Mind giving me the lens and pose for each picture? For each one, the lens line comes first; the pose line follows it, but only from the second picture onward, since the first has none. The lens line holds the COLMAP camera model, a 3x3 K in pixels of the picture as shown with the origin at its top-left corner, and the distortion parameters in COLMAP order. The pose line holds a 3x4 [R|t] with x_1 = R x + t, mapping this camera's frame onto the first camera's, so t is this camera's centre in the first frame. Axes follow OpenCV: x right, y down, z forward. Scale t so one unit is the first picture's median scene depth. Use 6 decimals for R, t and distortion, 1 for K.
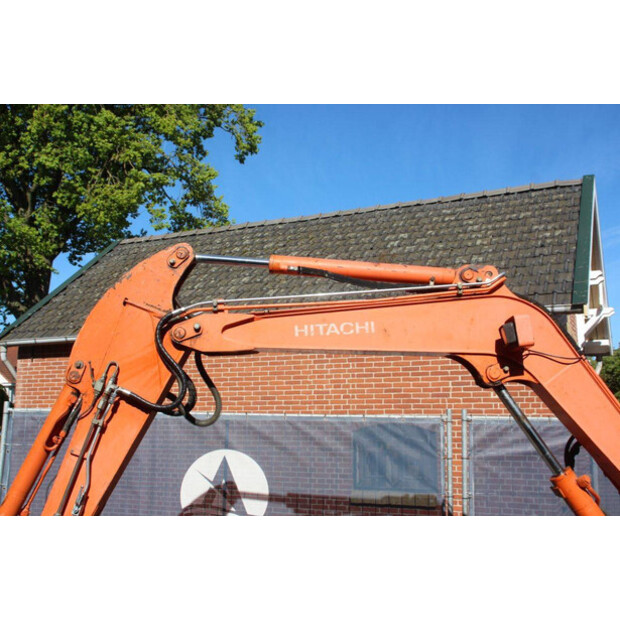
lens RADIAL K [[718.1, 0, 313.2], [0, 718.1, 309.3], [0, 0, 1]] dist [-0.023174, 0.000000]
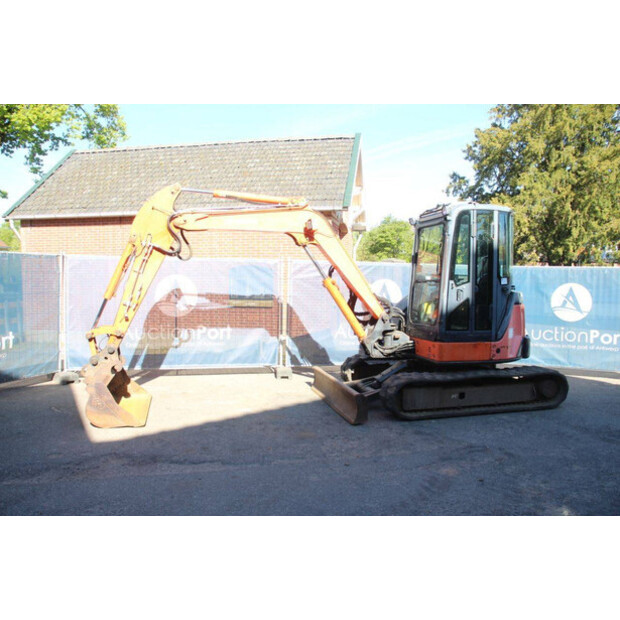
lens RADIAL K [[513.1, 0, 316.1], [0, 513.1, 303.5], [0, 0, 1]] dist [-0.167627, 0.134378]
pose [[0.963860, -0.012128, 0.266132, -0.184079], [-0.045472, 0.976815, 0.209202, -0.072080], [-0.262499, -0.213743, 0.940961, -0.751805]]
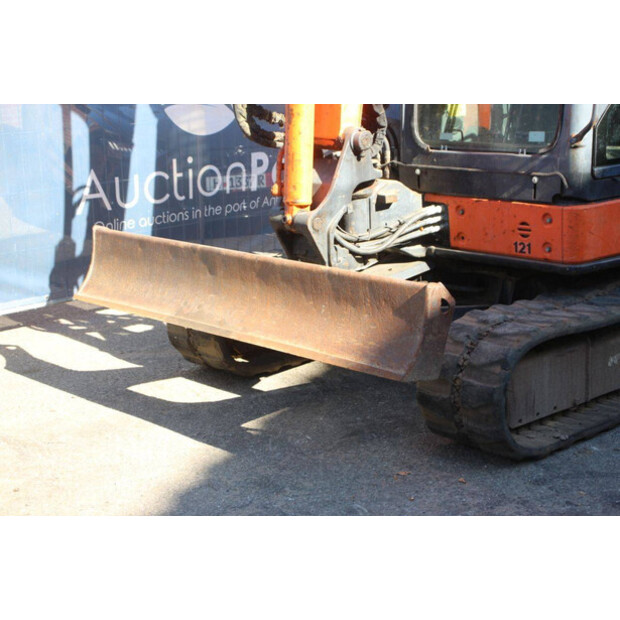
lens RADIAL K [[1244.8, 0, 309.1], [0, 1244.8, 313.0], [0, 0, 1]] dist [0.278369, 0.000000]
pose [[0.722616, -0.199980, 0.661690, -0.461190], [-0.075891, 0.928500, 0.363495, 0.021933], [-0.687071, -0.312884, 0.655772, -0.046838]]
